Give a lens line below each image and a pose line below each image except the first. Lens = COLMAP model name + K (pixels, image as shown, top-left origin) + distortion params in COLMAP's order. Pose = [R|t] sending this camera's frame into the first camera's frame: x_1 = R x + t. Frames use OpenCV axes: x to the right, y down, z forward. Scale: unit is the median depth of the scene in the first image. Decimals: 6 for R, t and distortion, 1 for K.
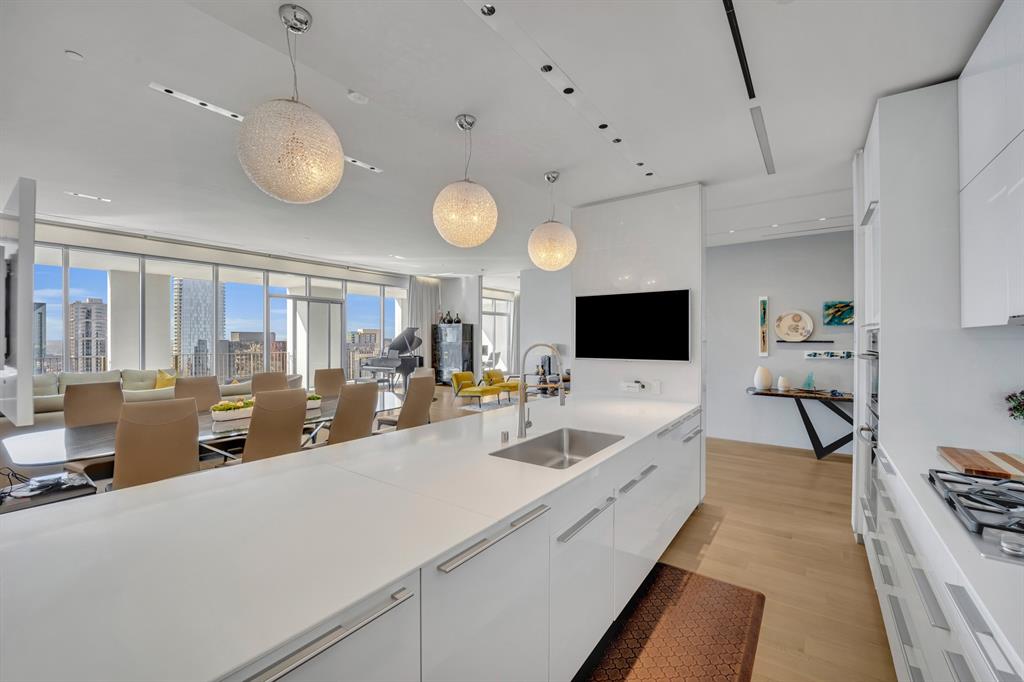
lens RADIAL K [[416.4, 0, 511.5], [0, 416.4, 339.8], [0, 0, 1]] dist [-0.020574, -0.000239]
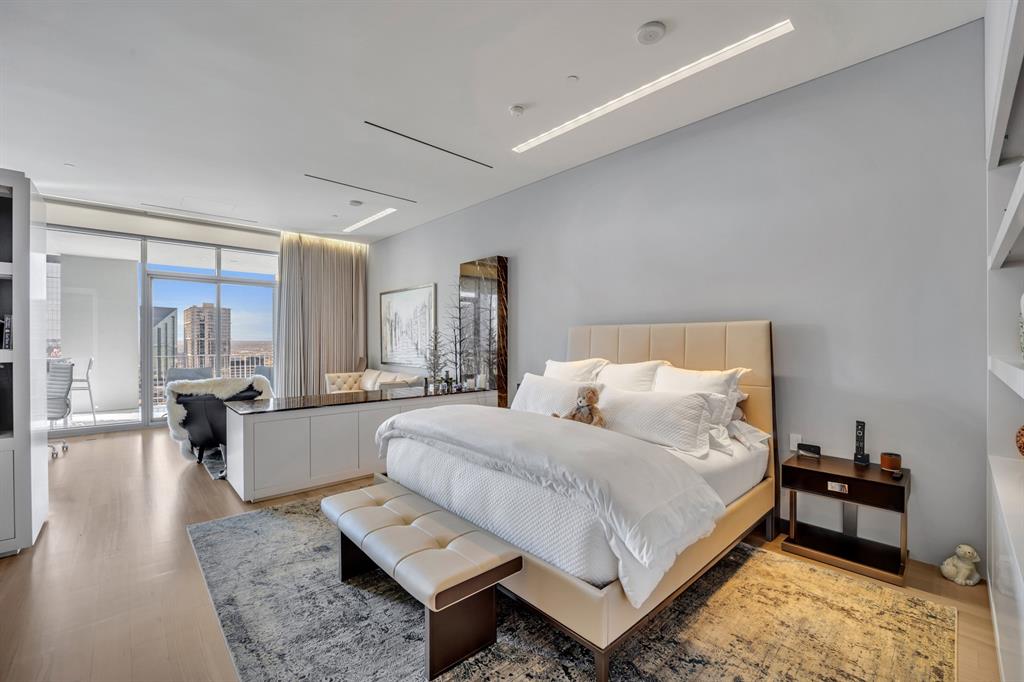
lens RADIAL K [[423.1, 0, 508.9], [0, 423.1, 344.9], [0, 0, 1]] dist [-0.023823, 0.000012]
pose [[0.982069, 0.005016, -0.188457, 0.507289], [-0.003325, 0.999951, 0.009292, 0.001218], [0.188495, -0.008499, 0.982037, 0.914454]]
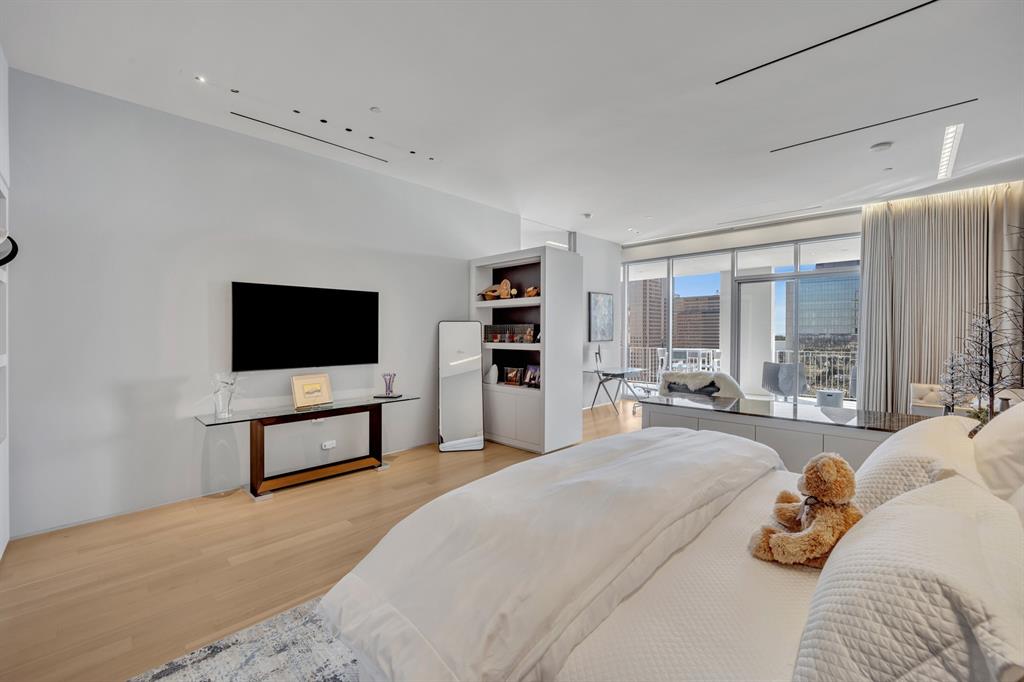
lens RADIAL K [[423.1, 0, 508.9], [0, 423.1, 344.9], [0, 0, 1]] dist [-0.023823, 0.000012]
pose [[-0.136540, 0.025689, -0.990301, 0.638689], [0.000797, 0.999666, 0.025822, -0.003245], [0.990634, 0.002736, -0.136515, 1.121401]]
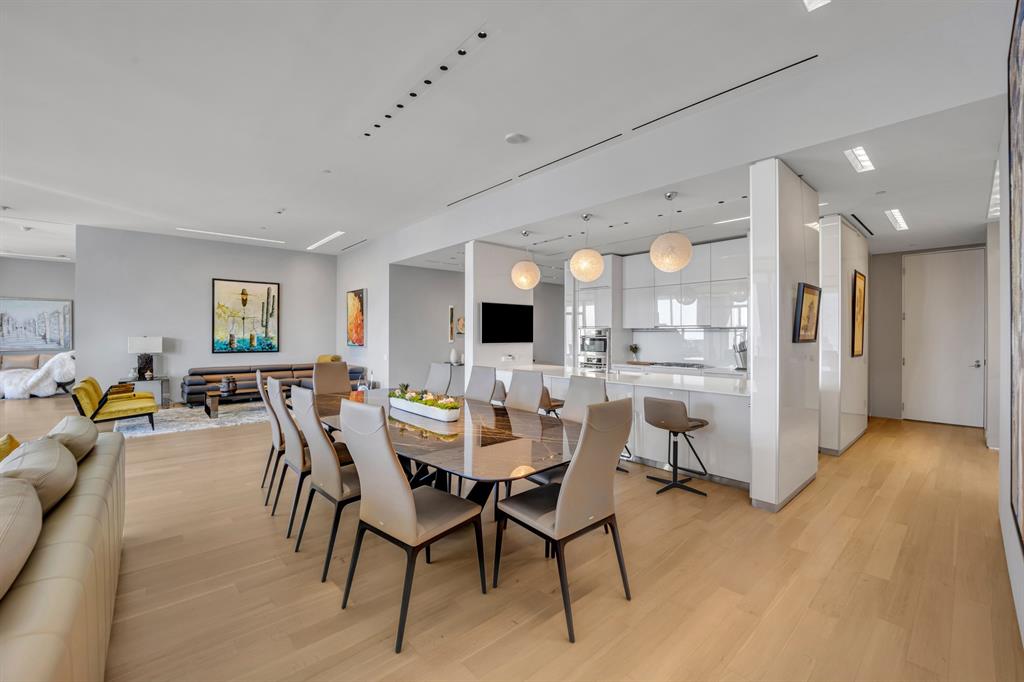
lens RADIAL K [[421.2, 0, 510.6], [0, 421.2, 333.6], [0, 0, 1]] dist [-0.021307, 0.000659]
pose [[0.215779, 0.001458, 0.976441, -0.475620], [0.000809, 0.999998, -0.001672, 0.004200], [-0.976442, 0.001151, 0.215777, 0.209651]]
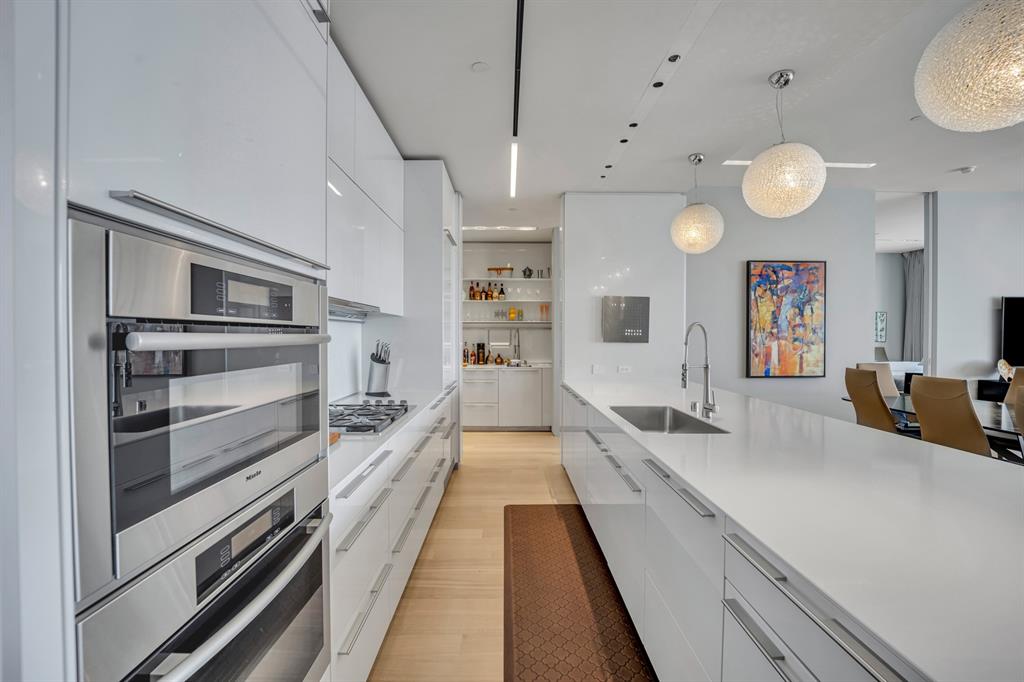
lens RADIAL K [[416.4, 0, 511.5], [0, 416.4, 339.8], [0, 0, 1]] dist [-0.020574, -0.000239]
pose [[-0.794501, 0.006322, -0.607230, 0.203141], [-0.002993, 0.999893, 0.014325, 0.007316], [0.607256, 0.013199, -0.794397, 0.306009]]
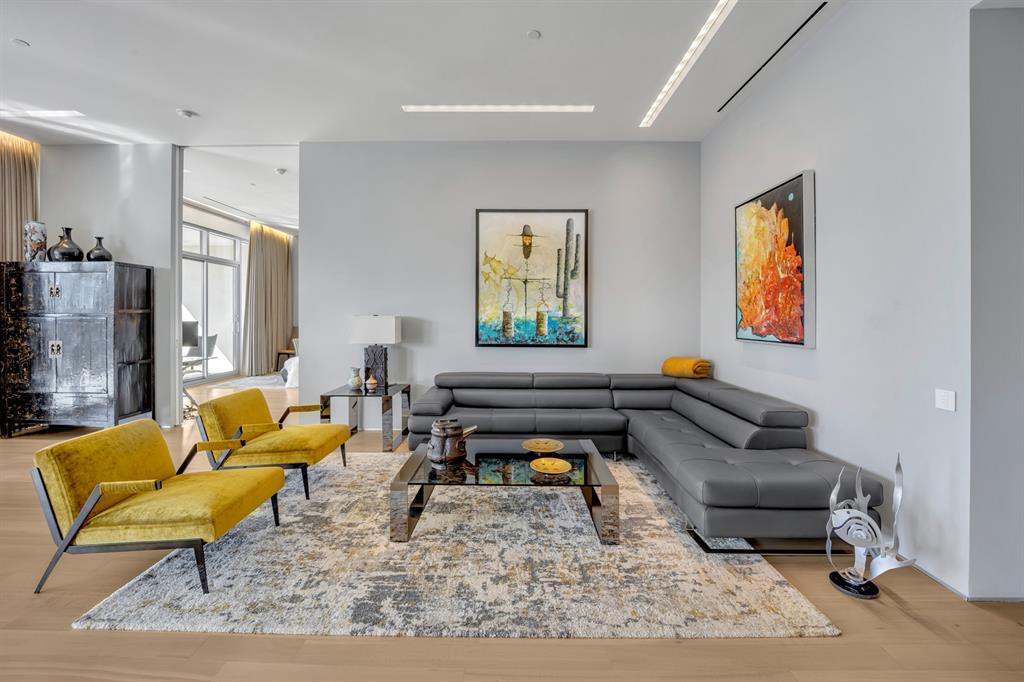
lens RADIAL K [[427.2, 0, 510.9], [0, 427.2, 317.9], [0, 0, 1]] dist [-0.013912, -0.000235]
pose [[0.813988, -0.000005, 0.580881, -0.056443], [-0.001821, 0.999995, 0.002561, 0.008881], [-0.580878, -0.003143, 0.813984, 0.549754]]
